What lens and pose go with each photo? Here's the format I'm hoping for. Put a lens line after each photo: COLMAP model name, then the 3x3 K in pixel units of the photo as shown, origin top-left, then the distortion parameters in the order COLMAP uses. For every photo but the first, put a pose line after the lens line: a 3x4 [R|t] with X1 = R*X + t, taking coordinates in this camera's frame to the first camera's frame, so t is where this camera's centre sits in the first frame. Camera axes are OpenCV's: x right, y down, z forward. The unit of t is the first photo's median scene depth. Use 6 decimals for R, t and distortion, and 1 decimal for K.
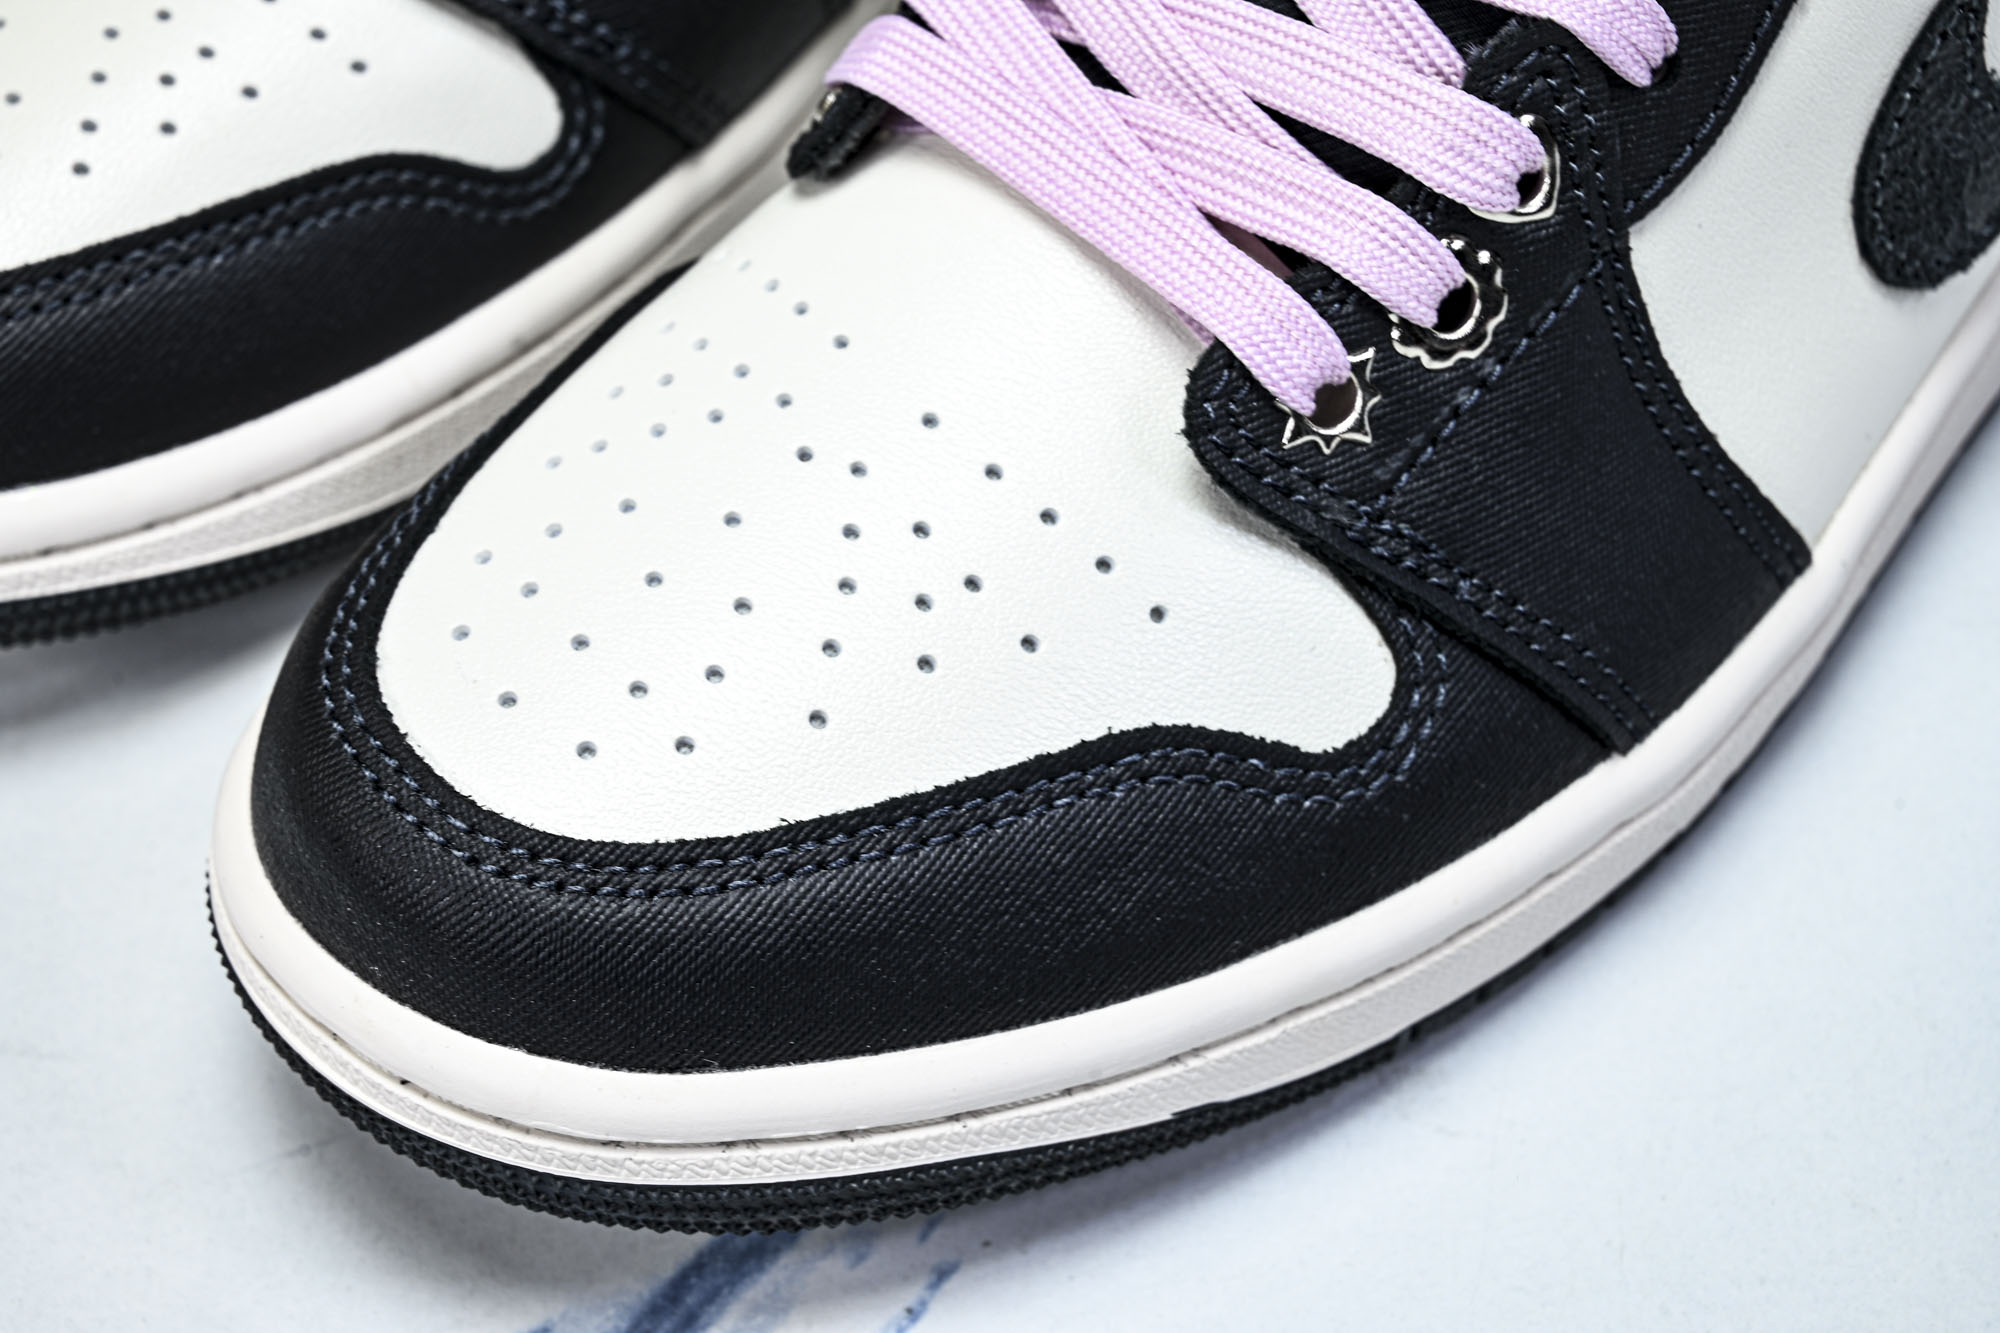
lens RADIAL K [[3980.3, 0, 1086.1], [0, 3980.3, 667.3], [0, 0, 1]] dist [0.037903, -0.076493]
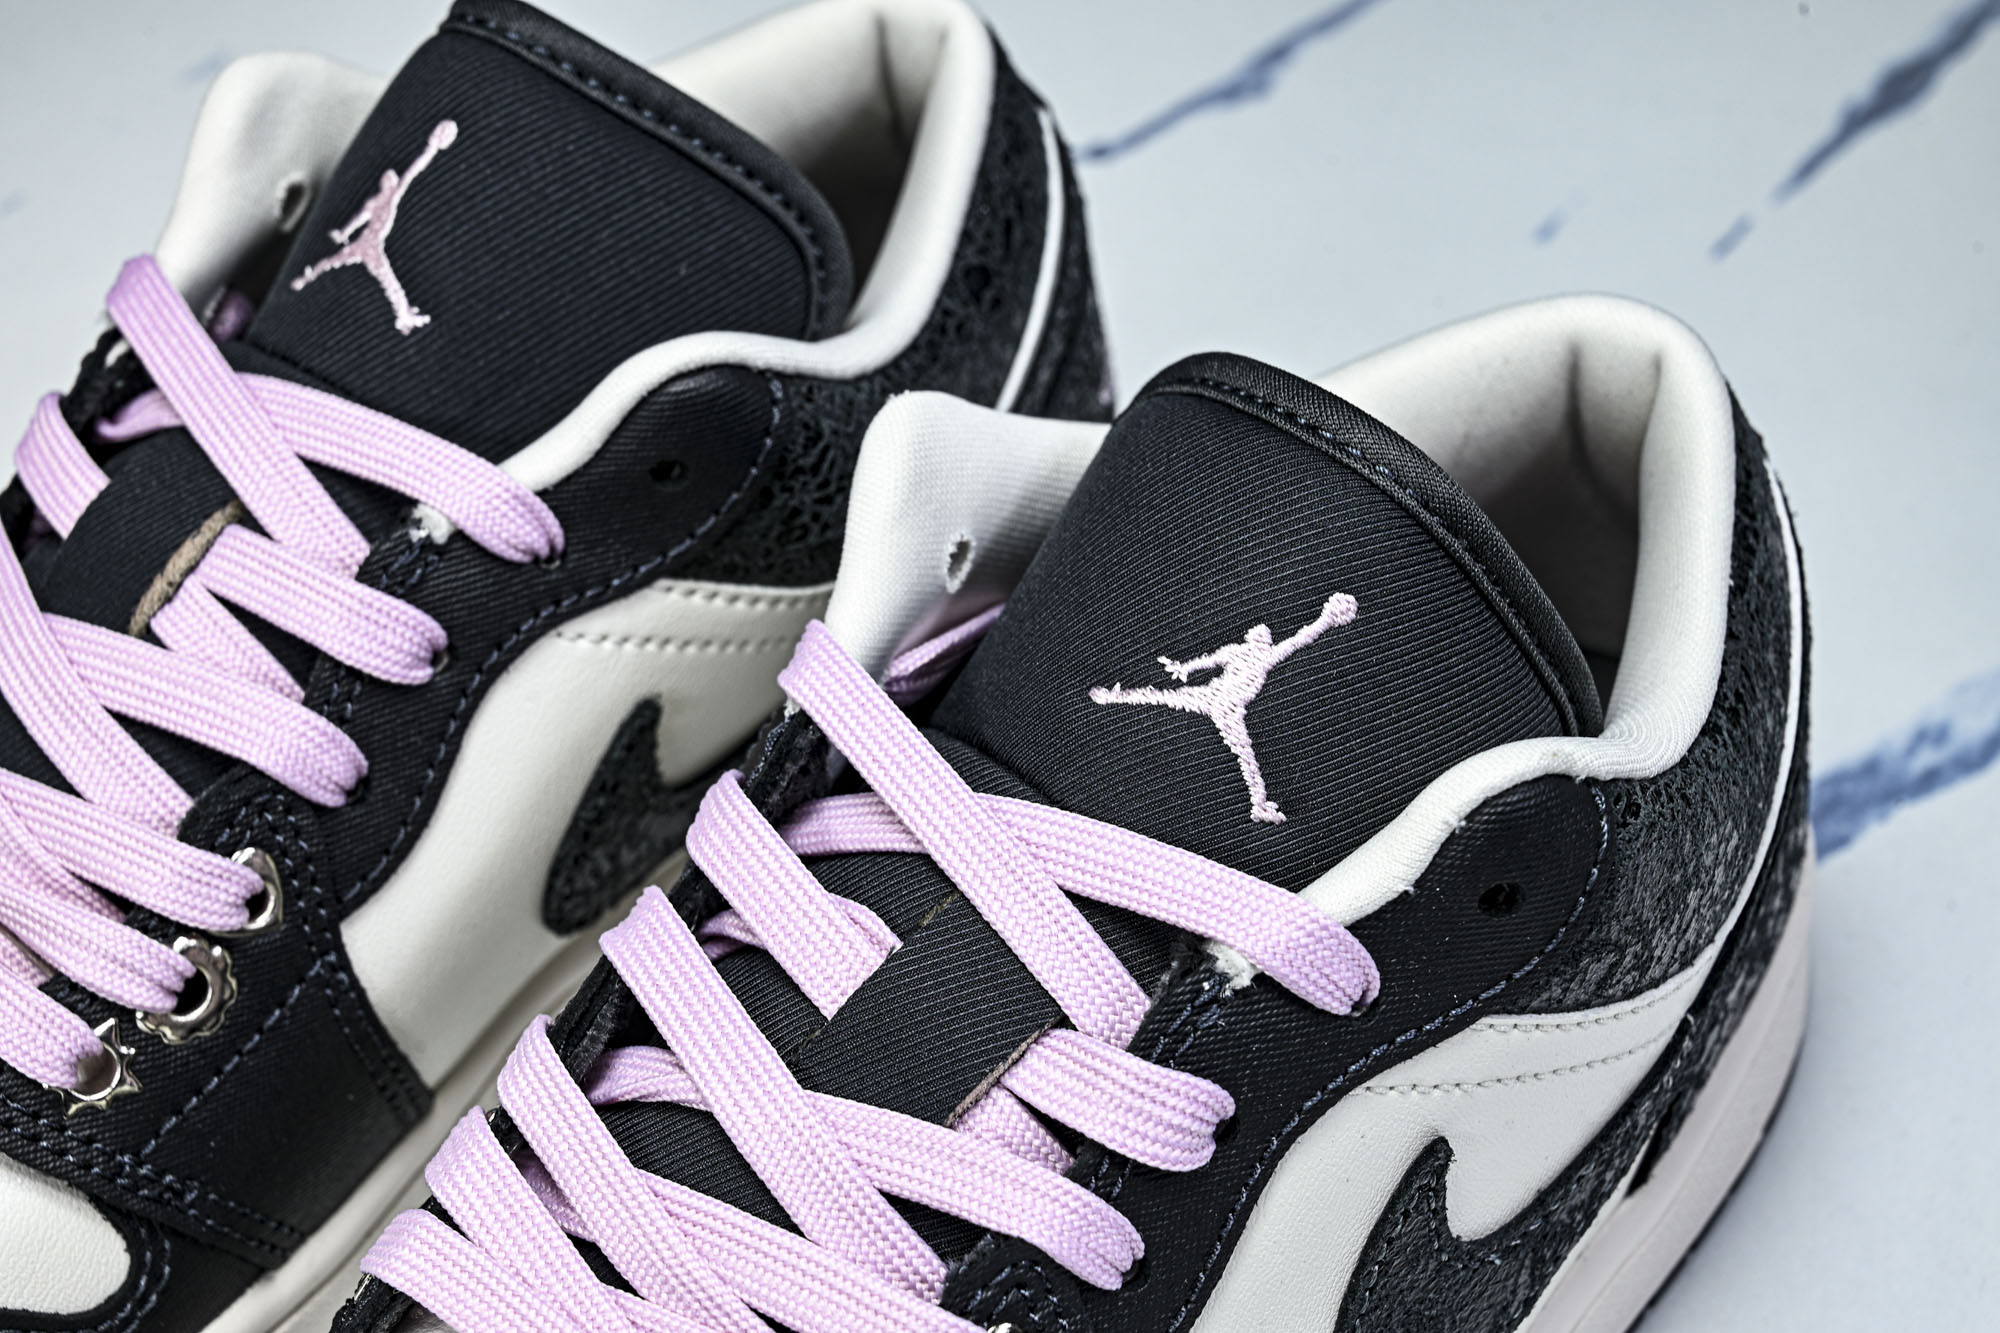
lens RADIAL K [[3980.3, 0, 1086.1], [0, 3980.3, 667.3], [0, 0, 1]] dist [0.037903, -0.076493]
pose [[0.998901, -0.012714, 0.045114, 0.085593], [0.019551, 0.987796, -0.154524, -0.144786], [-0.042598, 0.155236, 0.986959, -0.079429]]
